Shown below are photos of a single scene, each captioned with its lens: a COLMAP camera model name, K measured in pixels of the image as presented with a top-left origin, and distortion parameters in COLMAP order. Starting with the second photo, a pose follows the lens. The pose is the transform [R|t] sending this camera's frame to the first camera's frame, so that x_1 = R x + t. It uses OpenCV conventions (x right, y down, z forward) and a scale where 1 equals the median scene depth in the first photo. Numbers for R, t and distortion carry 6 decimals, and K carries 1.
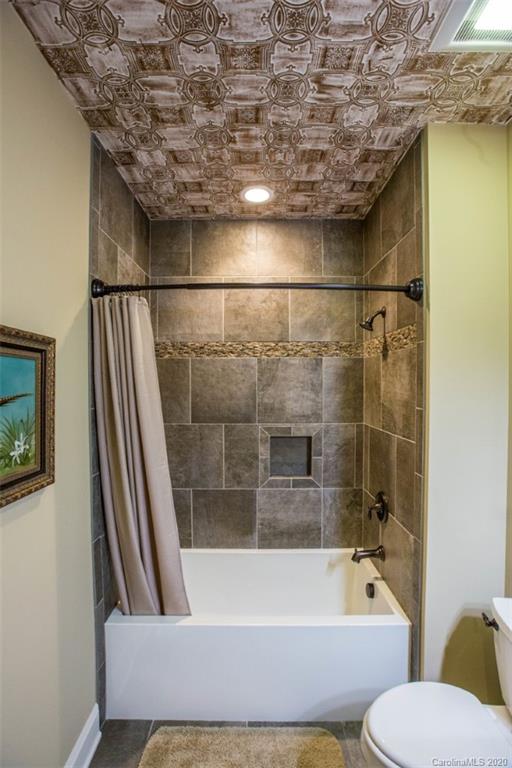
lens RADIAL K [[347.9, 0, 254.9], [0, 347.9, 384.0], [0, 0, 1]] dist [-0.042485, 0.007455]
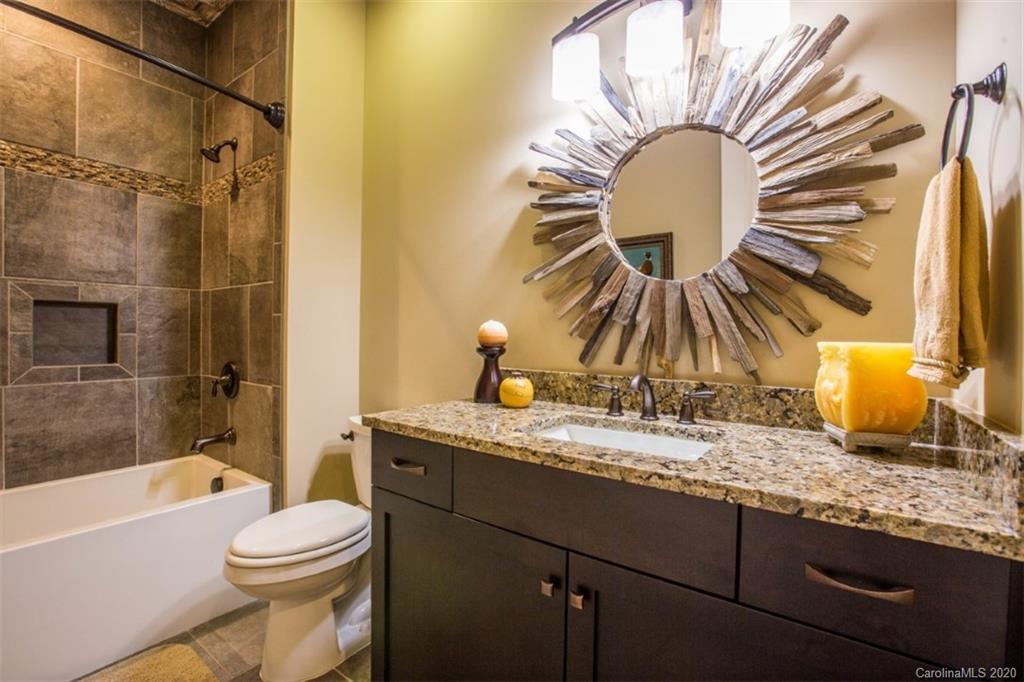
lens RADIAL K [[463.9, 0, 518.2], [0, 463.9, 339.6], [0, 0, 1]] dist [-0.042485, 0.007455]
pose [[0.585186, -0.003039, 0.810894, -0.094437], [-0.007483, 0.999930, 0.009148, 0.208731], [-0.810865, -0.011421, 0.585122, -0.162599]]
